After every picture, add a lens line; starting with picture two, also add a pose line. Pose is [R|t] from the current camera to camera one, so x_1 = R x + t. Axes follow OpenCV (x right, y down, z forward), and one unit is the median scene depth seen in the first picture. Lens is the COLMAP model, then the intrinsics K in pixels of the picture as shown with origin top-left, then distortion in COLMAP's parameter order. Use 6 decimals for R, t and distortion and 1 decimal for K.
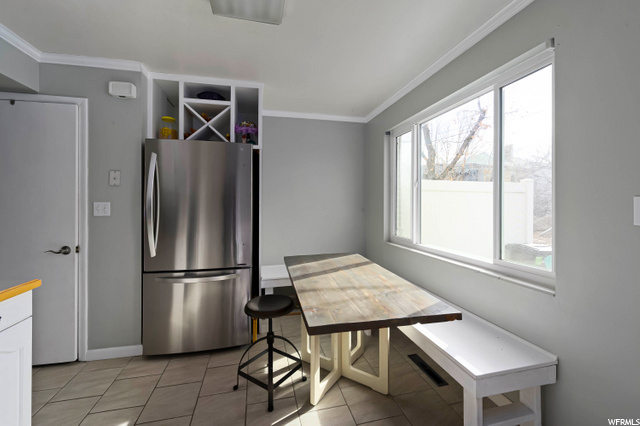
lens RADIAL K [[261.0, 0, 313.9], [0, 261.0, 207.6], [0, 0, 1]] dist [-0.001873, 0.000083]
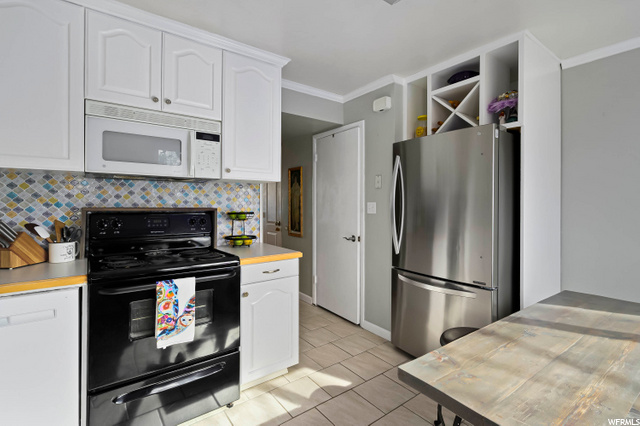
lens RADIAL K [[290.2, 0, 316.4], [0, 290.2, 207.1], [0, 0, 1]] dist [0.003392, 0.000788]
pose [[0.422208, 0.014205, -0.906388, 0.301172], [-0.014211, 0.999858, 0.009051, -0.006770], [0.906388, 0.009060, 0.422350, 0.197297]]
